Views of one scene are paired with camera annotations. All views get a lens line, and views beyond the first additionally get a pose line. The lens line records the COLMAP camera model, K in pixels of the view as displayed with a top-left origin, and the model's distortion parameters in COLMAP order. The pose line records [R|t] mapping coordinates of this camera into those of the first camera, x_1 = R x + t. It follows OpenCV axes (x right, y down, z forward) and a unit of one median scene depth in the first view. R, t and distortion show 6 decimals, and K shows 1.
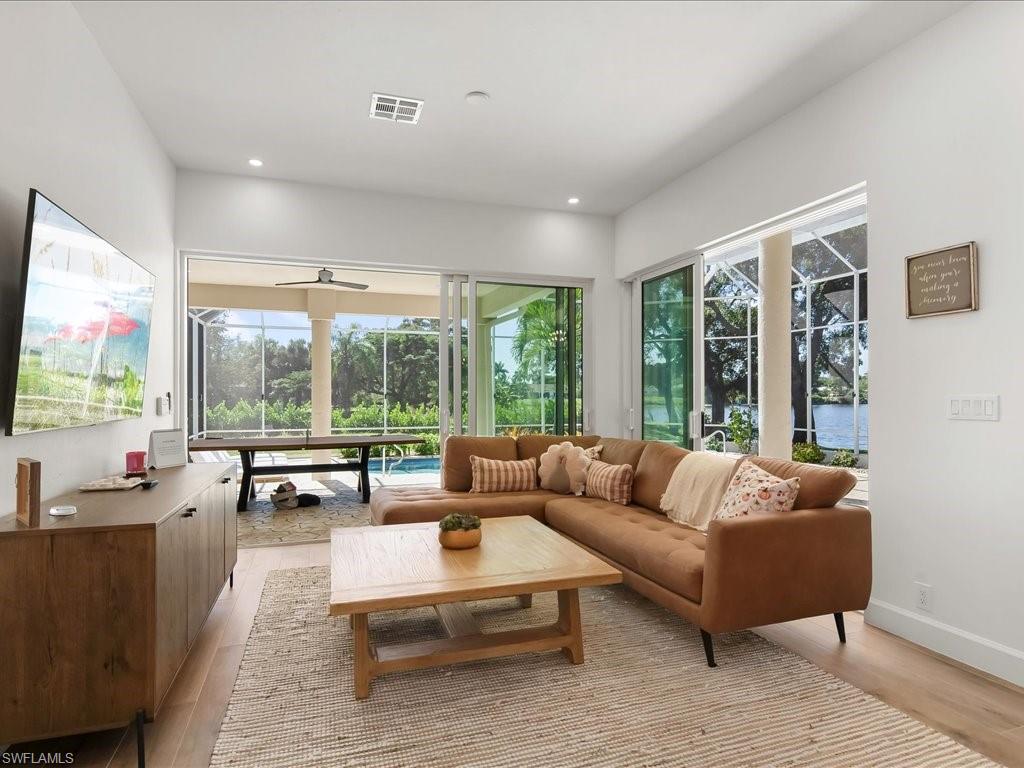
lens RADIAL K [[563.9, 0, 513.0], [0, 563.9, 388.5], [0, 0, 1]] dist [0.006845, -0.001902]
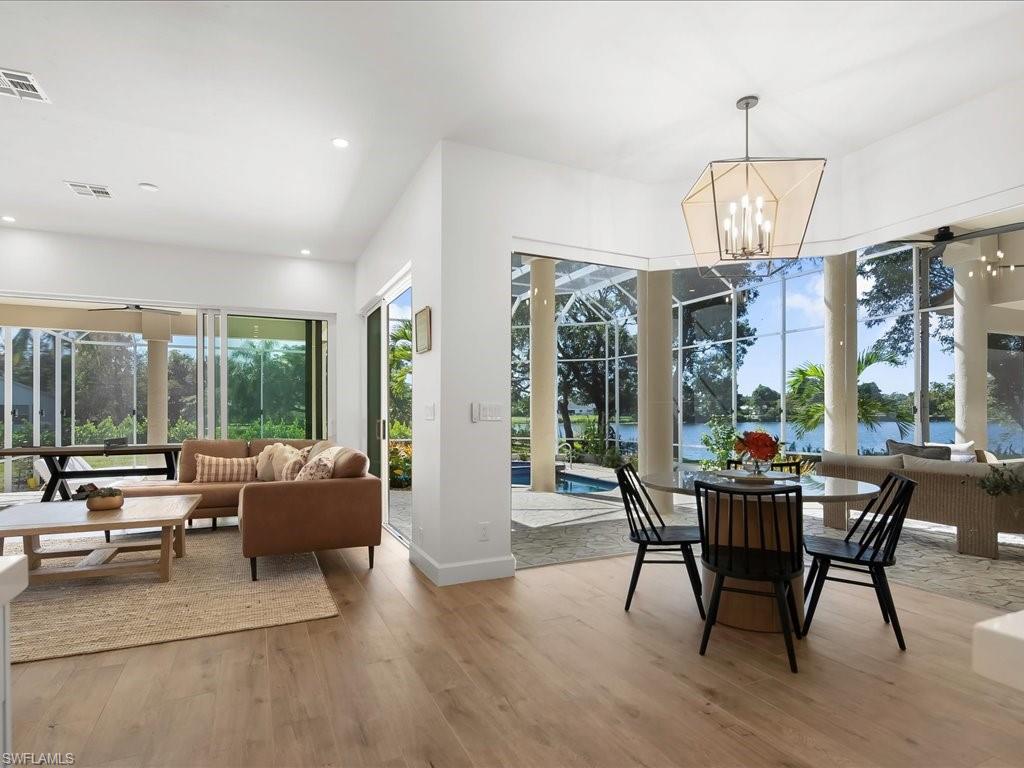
lens RADIAL K [[563.9, 0, 511.9], [0, 563.9, 404.4], [0, 0, 1]] dist [0.006845, -0.001902]
pose [[0.995791, 0.002477, 0.091619, 0.449592], [-0.002041, 0.999986, -0.004862, 0.010841], [-0.091629, 0.004654, 0.995782, -0.289753]]
